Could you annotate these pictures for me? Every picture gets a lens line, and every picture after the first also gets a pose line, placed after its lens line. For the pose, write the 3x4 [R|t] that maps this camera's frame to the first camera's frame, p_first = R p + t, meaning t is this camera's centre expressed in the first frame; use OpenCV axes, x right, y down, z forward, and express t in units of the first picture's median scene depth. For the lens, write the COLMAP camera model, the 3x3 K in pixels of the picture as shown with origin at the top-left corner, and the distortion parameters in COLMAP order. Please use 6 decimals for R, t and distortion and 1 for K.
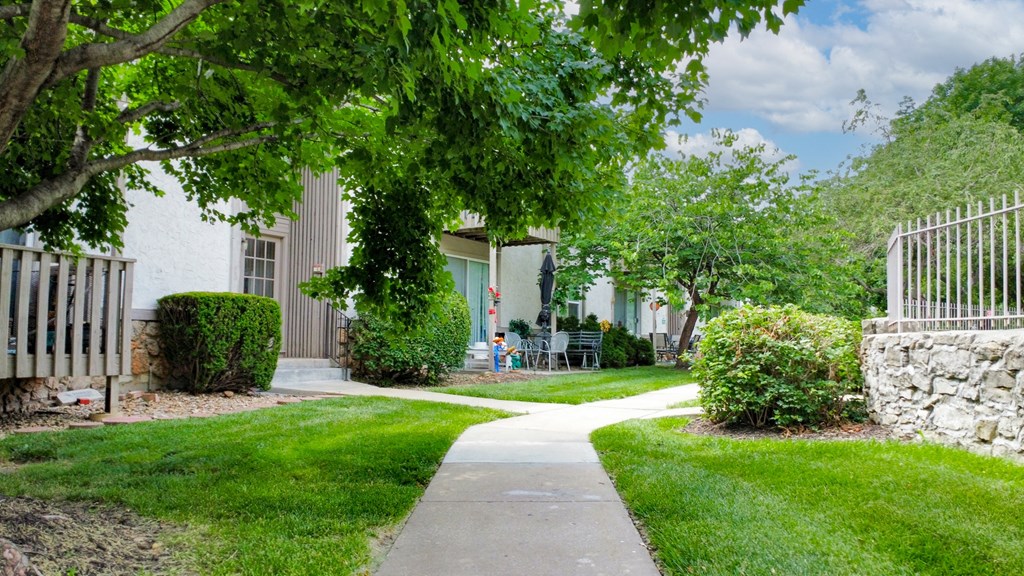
lens RADIAL K [[891.9, 0, 512.0], [0, 891.9, 288.0], [0, 0, 1]] dist [0.006991, 0.006918]
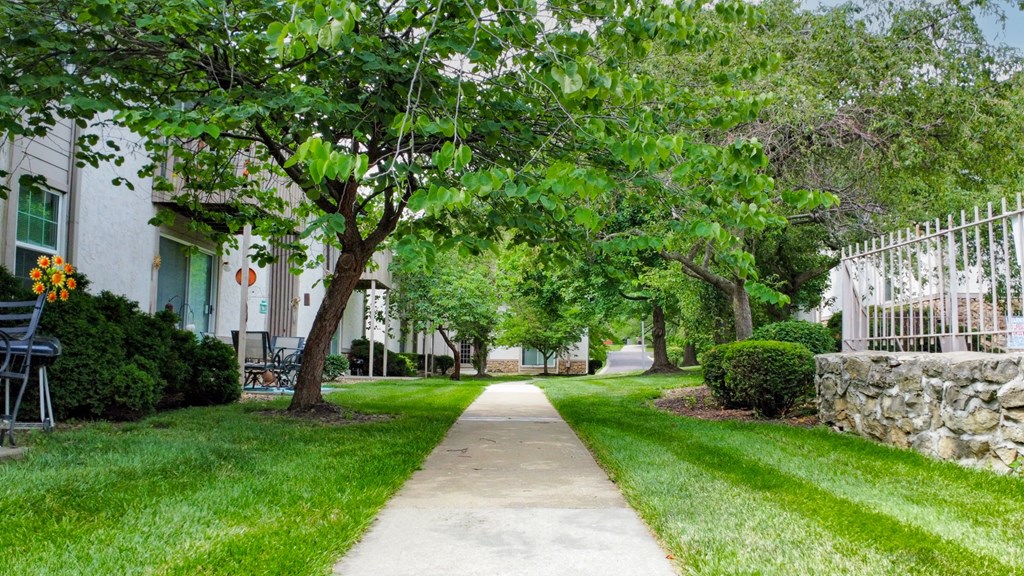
lens RADIAL K [[891.9, 0, 512.0], [0, 891.9, 288.0], [0, 0, 1]] dist [0.006991, 0.006918]
pose [[0.900864, 0.042234, 0.432042, 0.081292], [-0.035770, 0.999094, -0.023081, 0.033500], [-0.432625, 0.005339, 0.901558, 0.499743]]
